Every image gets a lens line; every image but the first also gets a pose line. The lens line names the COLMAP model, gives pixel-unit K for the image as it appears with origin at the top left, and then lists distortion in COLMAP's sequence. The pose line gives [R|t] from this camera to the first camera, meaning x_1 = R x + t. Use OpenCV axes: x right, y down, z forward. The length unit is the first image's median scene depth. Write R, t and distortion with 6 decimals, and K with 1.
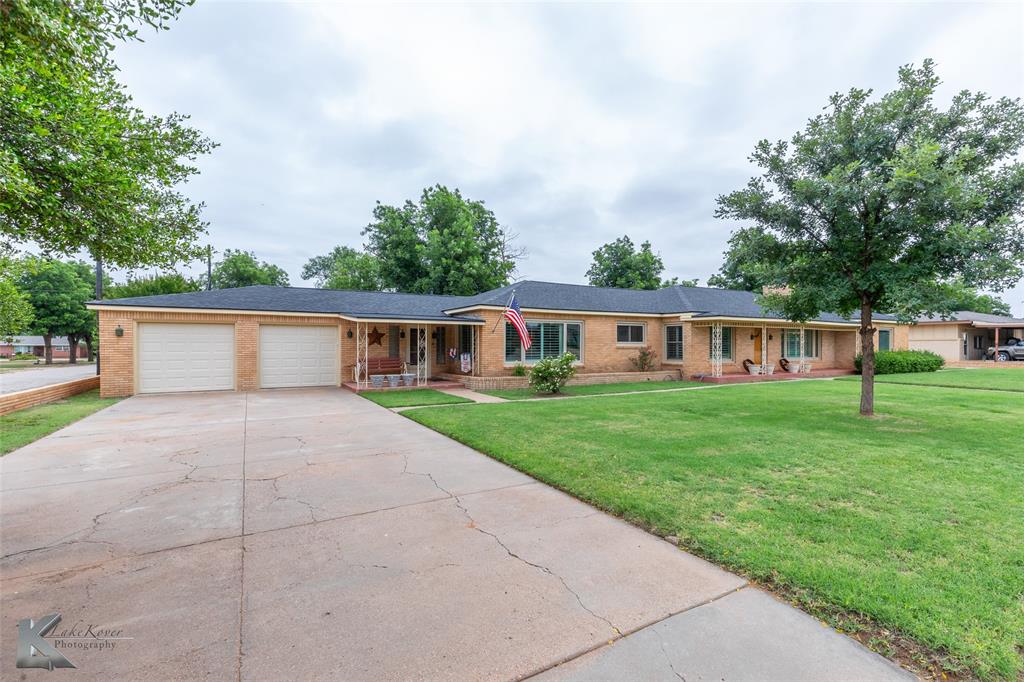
lens RADIAL K [[468.9, 0, 511.6], [0, 468.9, 343.1], [0, 0, 1]] dist [0.008733, 0.000061]
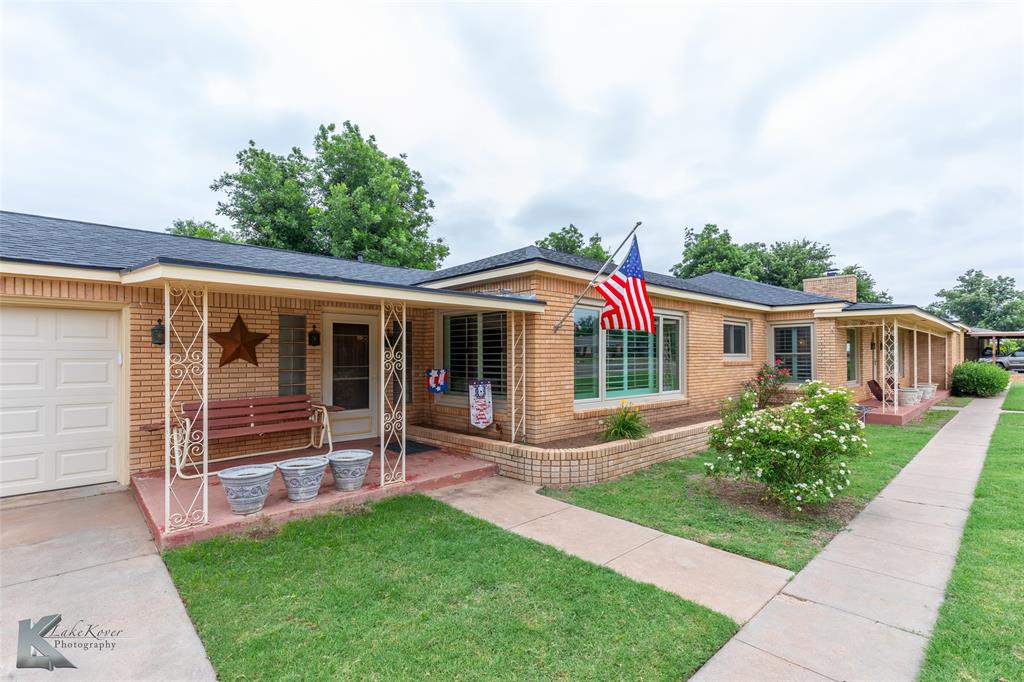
lens RADIAL K [[468.9, 0, 511.7], [0, 468.9, 339.2], [0, 0, 1]] dist [0.008733, 0.000061]
pose [[0.969501, 0.004657, 0.245042, -0.087501], [0.003122, 0.999504, -0.031347, -0.001576], [-0.245067, 0.031156, 0.969005, 0.297066]]
